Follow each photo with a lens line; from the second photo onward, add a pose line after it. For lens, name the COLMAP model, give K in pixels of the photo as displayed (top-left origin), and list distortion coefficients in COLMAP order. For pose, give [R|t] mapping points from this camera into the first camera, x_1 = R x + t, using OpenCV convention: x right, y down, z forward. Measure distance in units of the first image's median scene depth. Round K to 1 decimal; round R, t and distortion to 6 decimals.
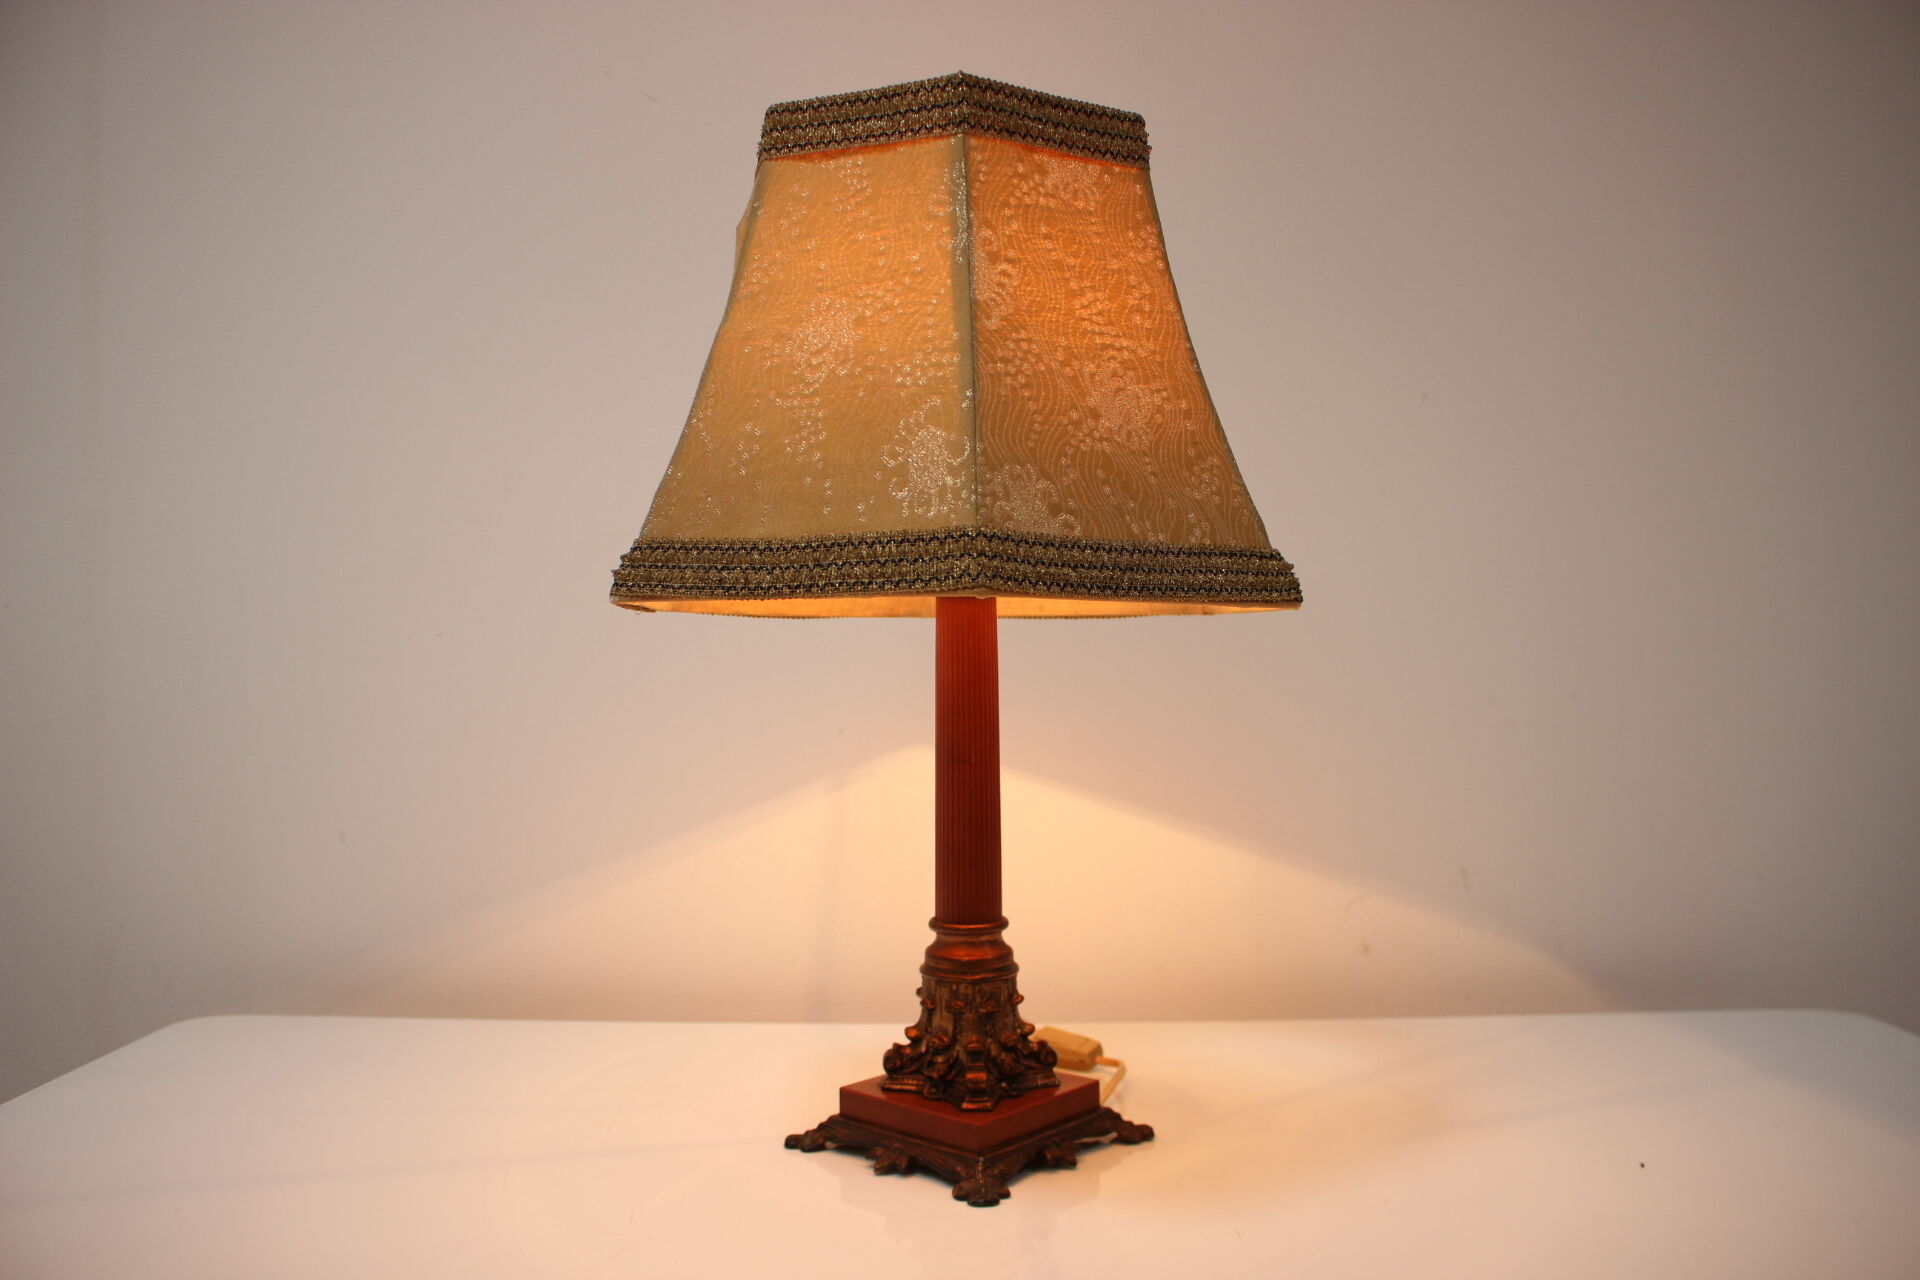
lens RADIAL K [[1603.3, 0, 968.0], [0, 1603.3, 648.4], [0, 0, 1]] dist [-0.149426, 0.004353]
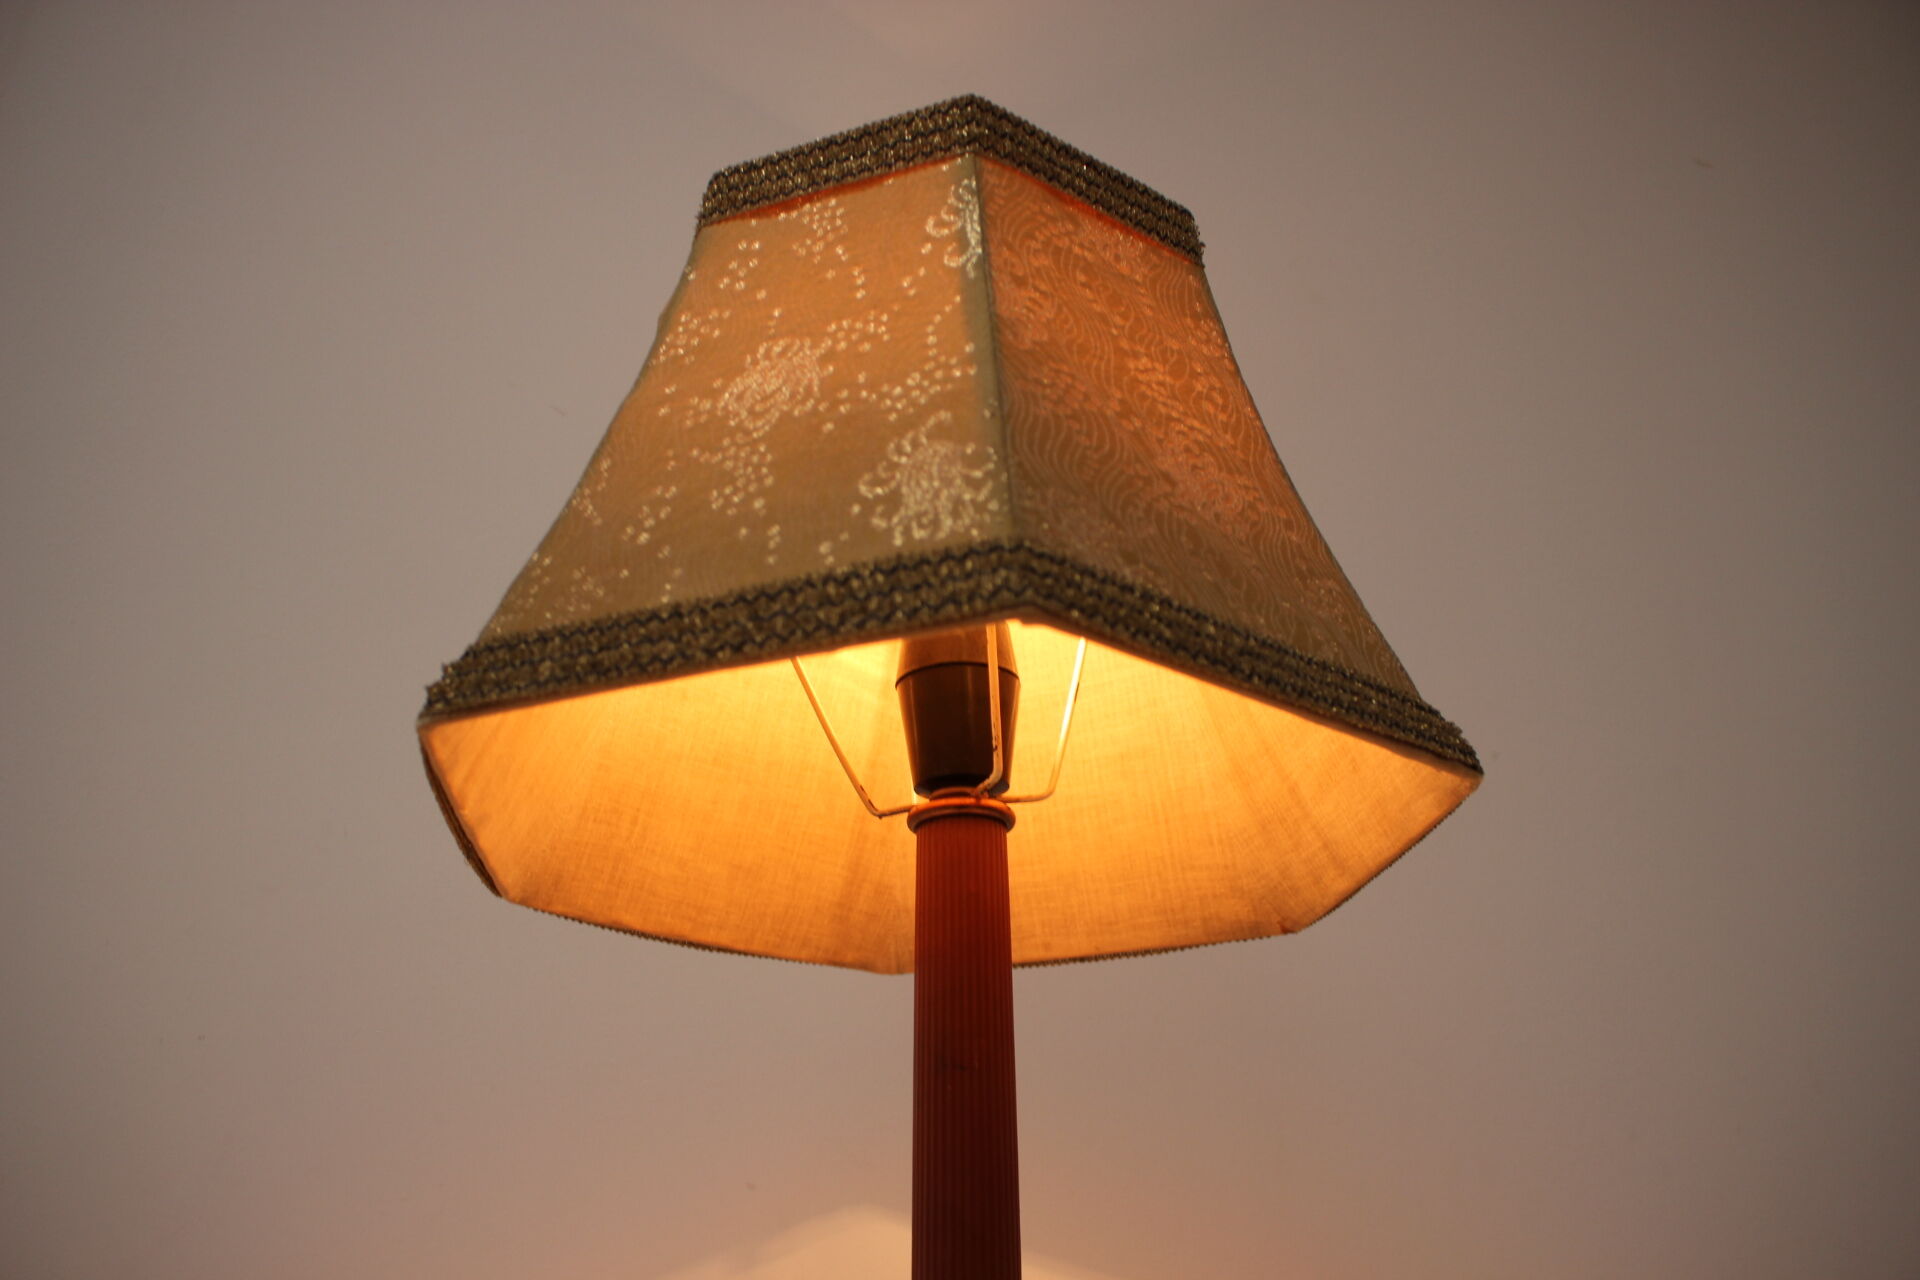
lens RADIAL K [[1603.3, 0, 973.9], [0, 1603.3, 639.0], [0, 0, 1]] dist [-0.149426, 0.004353]
pose [[0.998136, 0.019705, 0.057760, -0.041778], [0.005769, 0.911735, -0.410739, 0.194774], [-0.060755, 0.410307, 0.909921, 0.407344]]
